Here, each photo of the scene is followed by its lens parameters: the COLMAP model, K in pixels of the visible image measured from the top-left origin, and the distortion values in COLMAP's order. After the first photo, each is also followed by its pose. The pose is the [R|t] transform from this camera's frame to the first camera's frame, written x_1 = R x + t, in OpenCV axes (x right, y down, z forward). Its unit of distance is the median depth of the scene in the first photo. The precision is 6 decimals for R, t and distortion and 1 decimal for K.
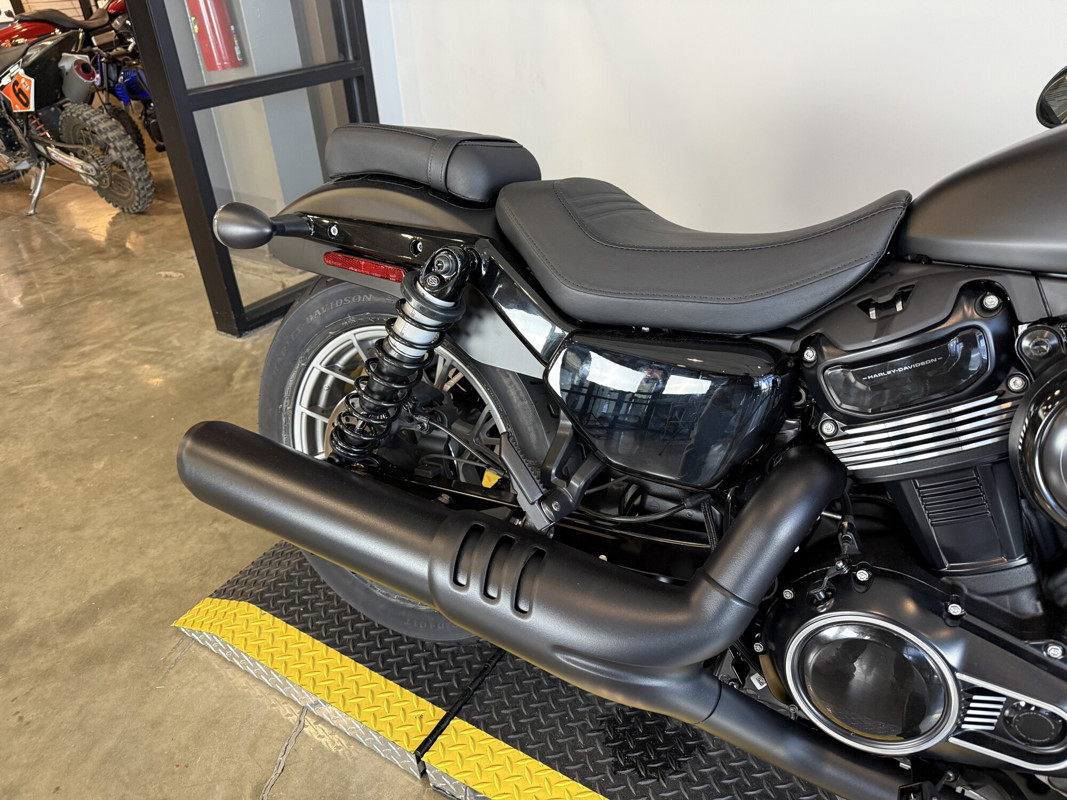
lens RADIAL K [[737.4, 0, 538.2], [0, 737.4, 414.6], [0, 0, 1]] dist [0.108900, -0.170579]
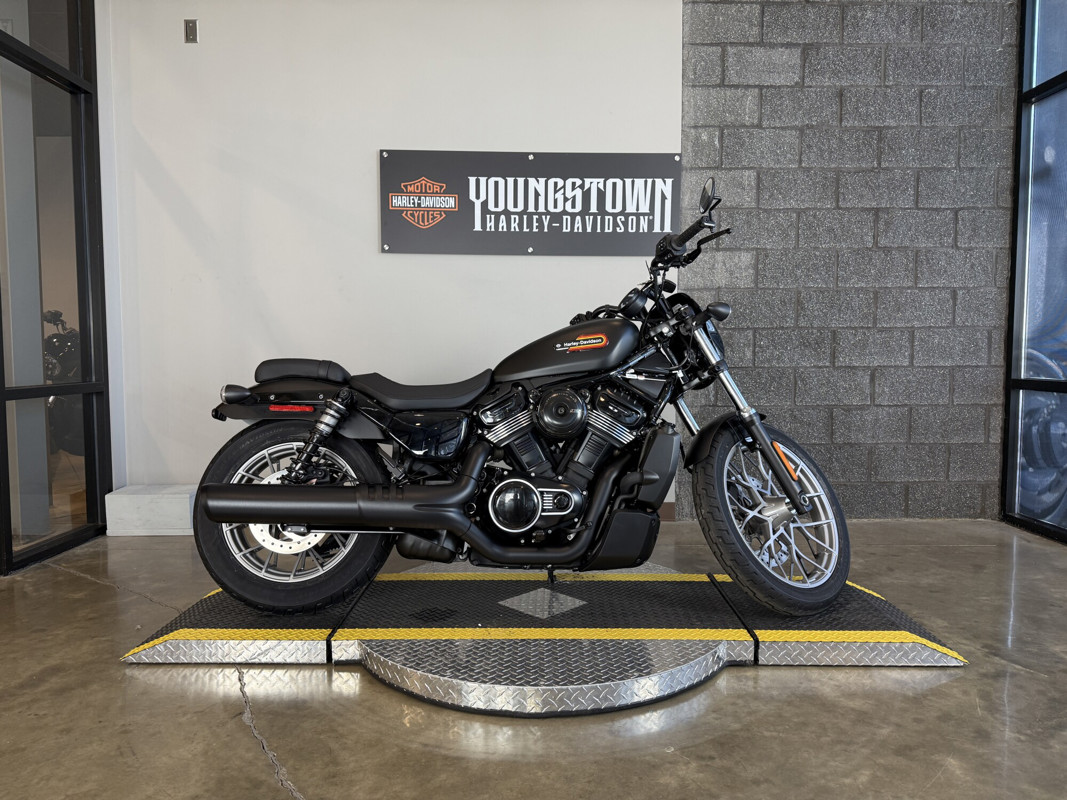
lens RADIAL K [[737.4, 0, 538.2], [0, 737.4, 414.6], [0, 0, 1]] dist [0.108900, -0.170579]
pose [[0.844630, -0.010038, 0.535256, -1.090919], [0.255902, 0.885772, -0.387199, 1.215757], [-0.470228, 0.464013, 0.750718, -1.472113]]
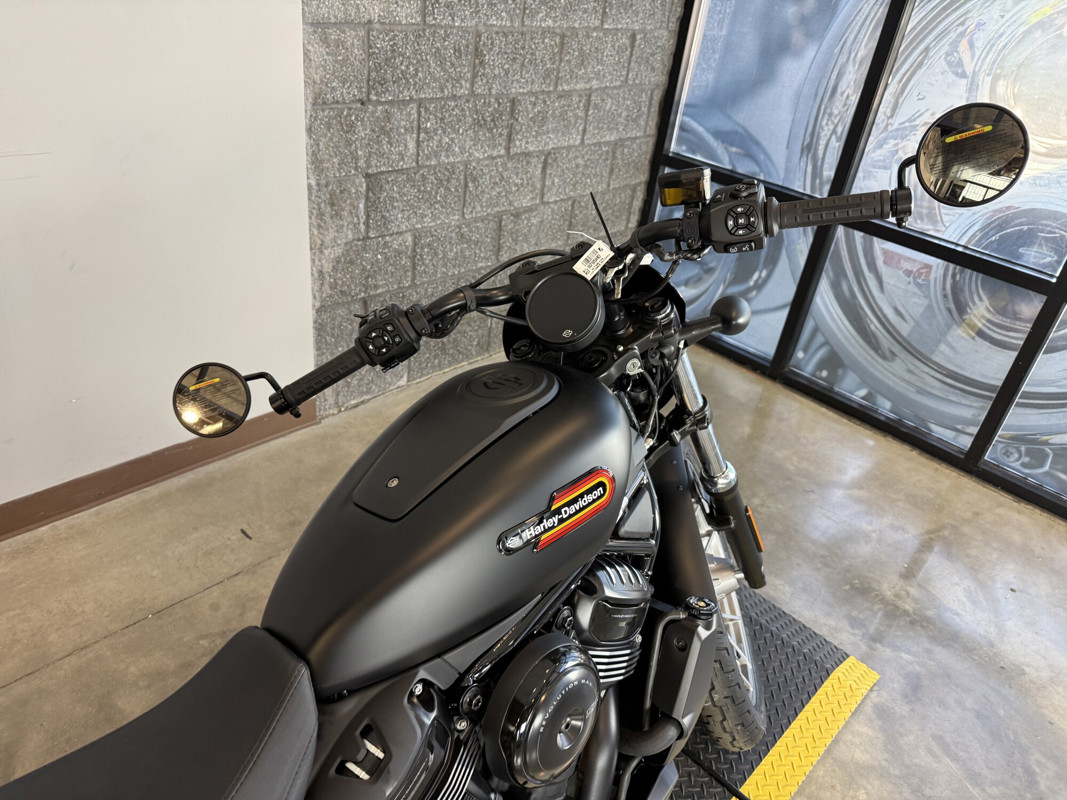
lens RADIAL K [[749.5, 0, 533.5], [0, 749.5, 400.0], [0, 0, 1]] dist [0.041856, -0.056565]
pose [[0.205200, -0.458676, 0.864586, -0.149006], [0.399642, 0.845651, 0.353780, -0.735880], [-0.893409, 0.272929, 0.356834, 0.210111]]
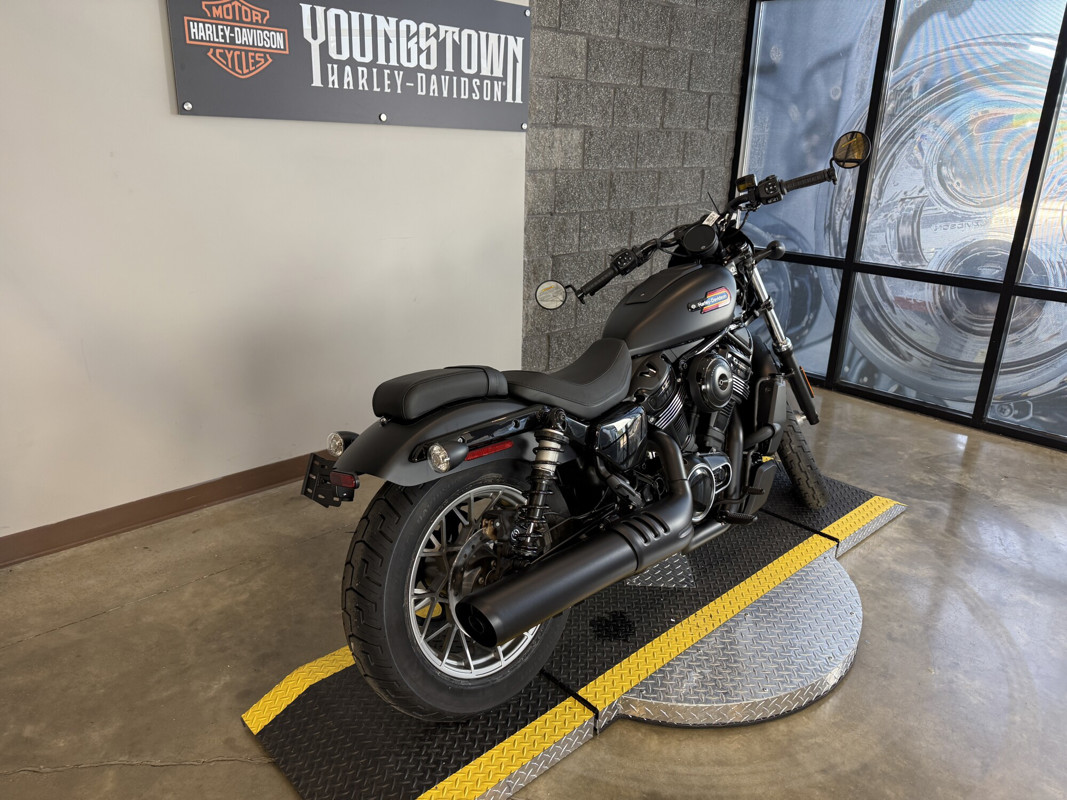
lens RADIAL K [[747.7, 0, 526.7], [0, 747.7, 409.1], [0, 0, 1]] dist [0.018155, -0.040291]
pose [[0.279611, -0.280328, 0.918278, -2.140635], [0.478966, 0.869642, 0.119638, -0.492158], [-0.832111, 0.406372, 0.377430, 0.301355]]
